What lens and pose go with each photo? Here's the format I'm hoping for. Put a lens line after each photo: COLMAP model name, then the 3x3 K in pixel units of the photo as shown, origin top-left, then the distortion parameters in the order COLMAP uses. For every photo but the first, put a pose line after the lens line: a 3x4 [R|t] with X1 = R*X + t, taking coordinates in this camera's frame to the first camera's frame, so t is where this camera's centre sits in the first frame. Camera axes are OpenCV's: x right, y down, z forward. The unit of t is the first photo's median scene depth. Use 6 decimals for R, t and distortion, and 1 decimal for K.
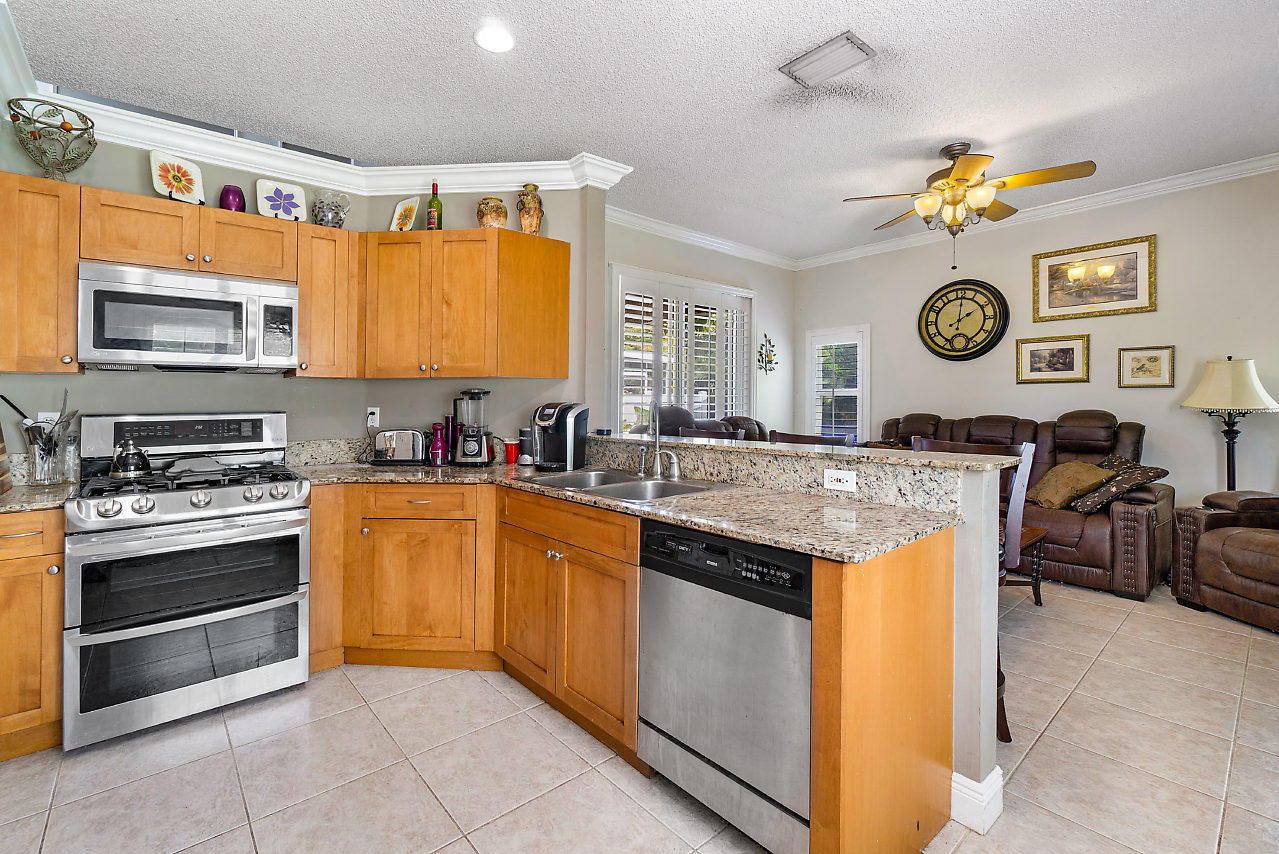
lens RADIAL K [[557.8, 0, 610.4], [0, 557.8, 407.9], [0, 0, 1]] dist [0.001471, 0.000767]
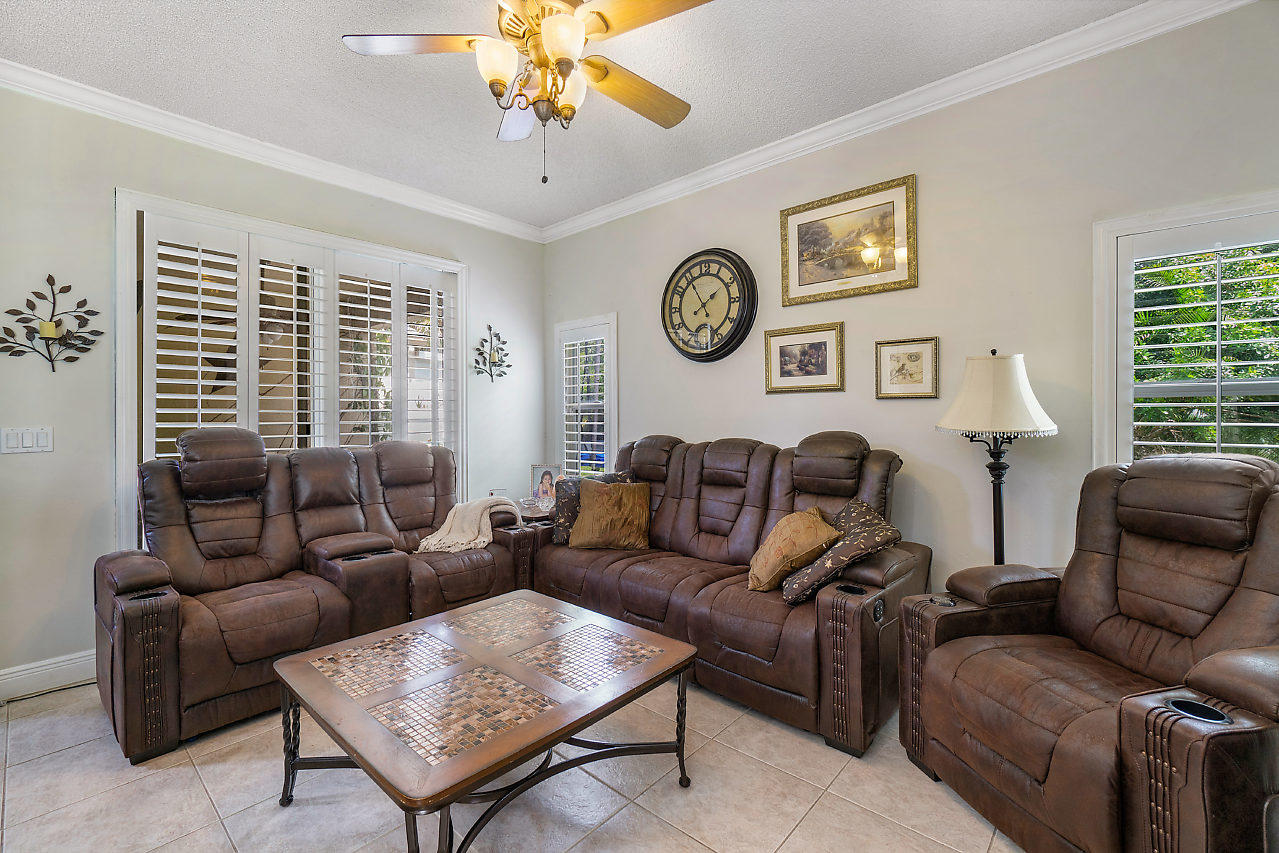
lens RADIAL K [[557.8, 0, 640.7], [0, 557.8, 417.7], [0, 0, 1]] dist [0.001471, 0.000767]
pose [[0.988196, -0.001849, 0.153185, 0.473569], [0.003227, 0.999957, -0.008746, -0.007107], [-0.153163, 0.009137, 0.988159, 0.333582]]
